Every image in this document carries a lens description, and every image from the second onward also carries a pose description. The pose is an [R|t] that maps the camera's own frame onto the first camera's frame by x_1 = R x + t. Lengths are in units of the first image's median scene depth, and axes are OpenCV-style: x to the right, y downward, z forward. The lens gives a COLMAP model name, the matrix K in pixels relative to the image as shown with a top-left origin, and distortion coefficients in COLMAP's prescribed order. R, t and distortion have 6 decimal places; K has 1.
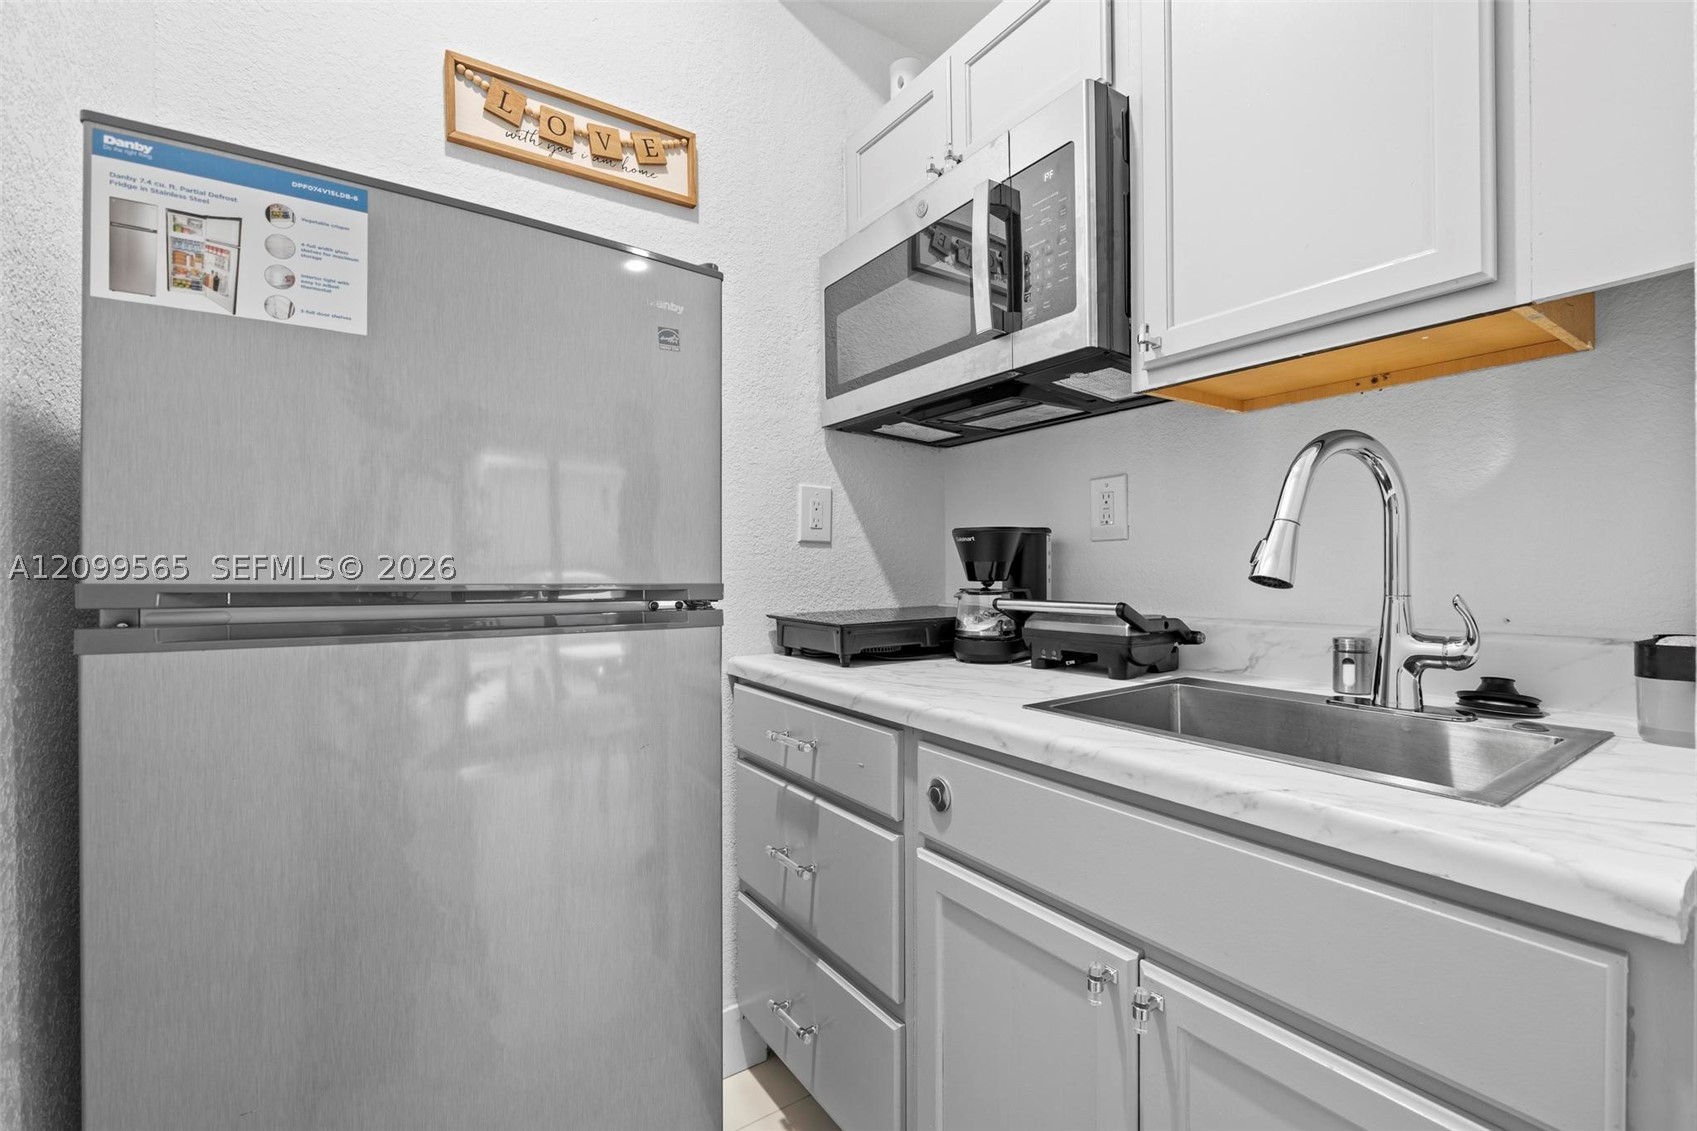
lens RADIAL K [[727.8, 0, 852.8], [0, 727.8, 563.6], [0, 0, 1]] dist [0.001844, 0.000141]
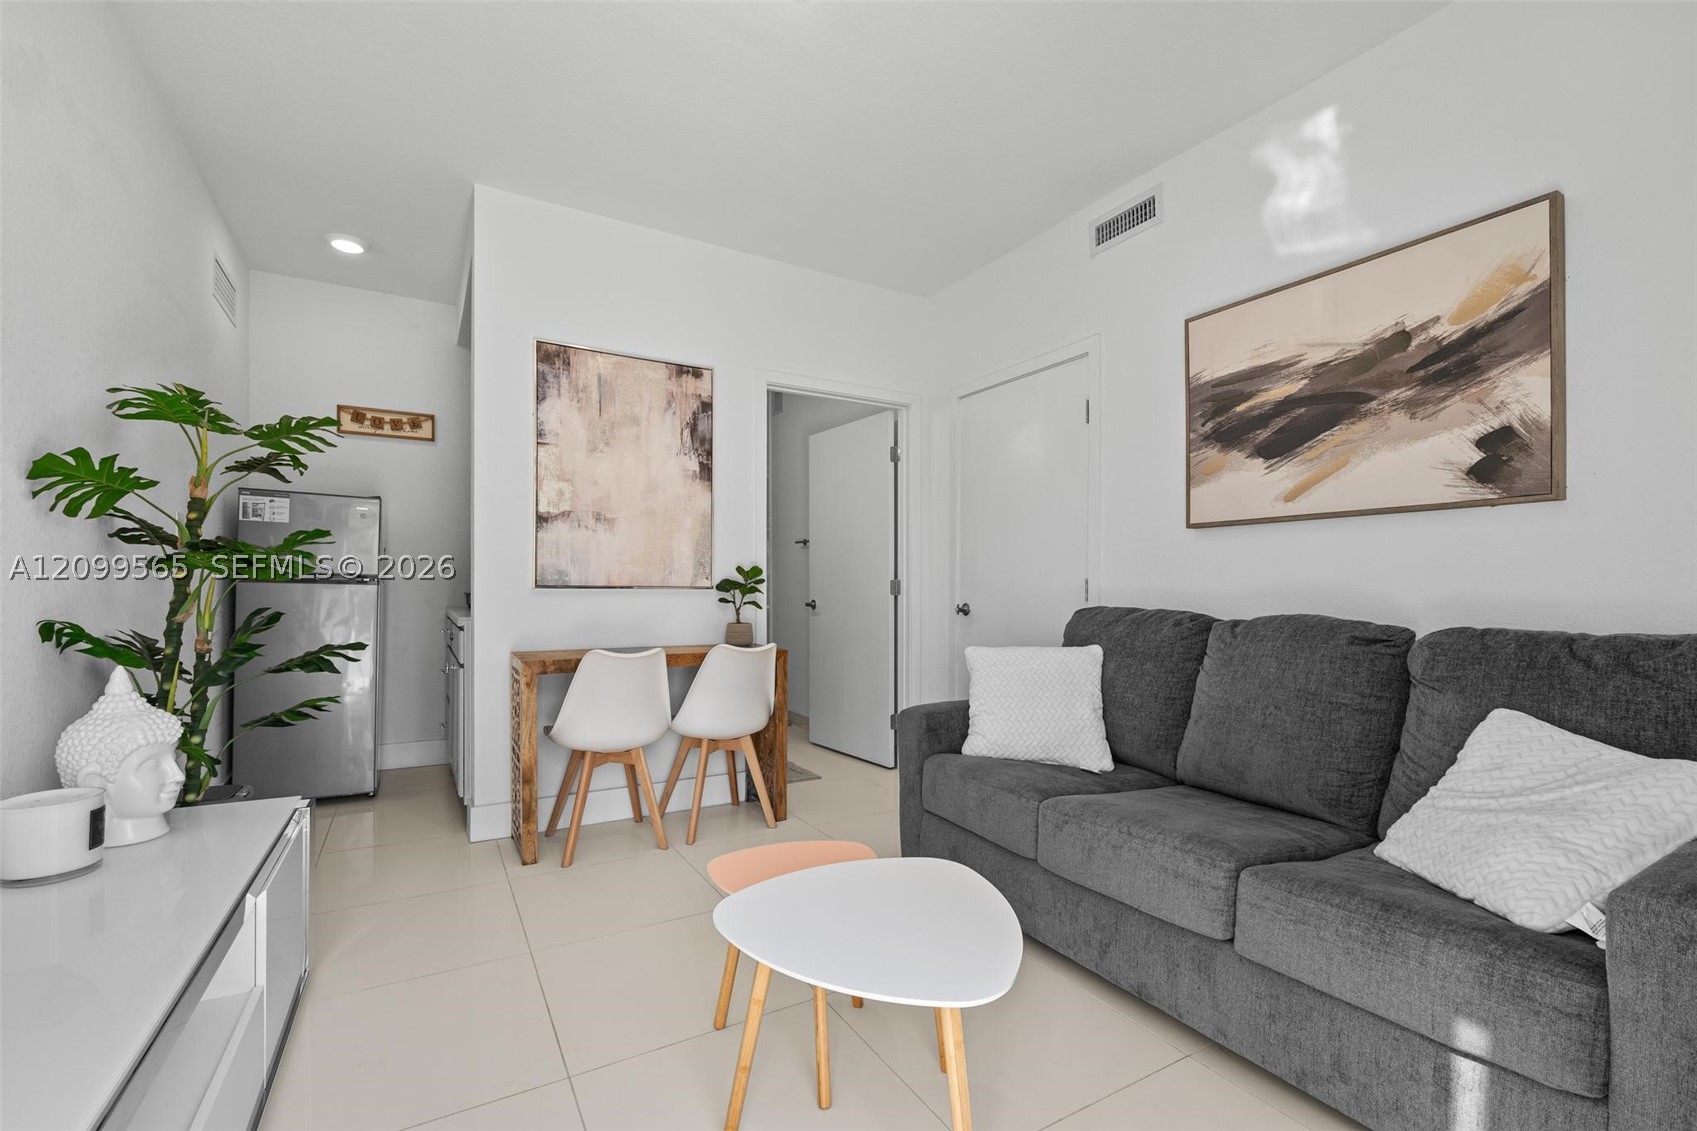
lens RADIAL K [[727.8, 0, 850.3], [0, 727.8, 583.3], [0, 0, 1]] dist [0.001844, 0.000141]
pose [[0.998262, 0.009351, -0.058185, 2.686008], [-0.009463, 0.999954, -0.001652, 0.063506], [0.058166, 0.002200, 0.998304, -2.916531]]
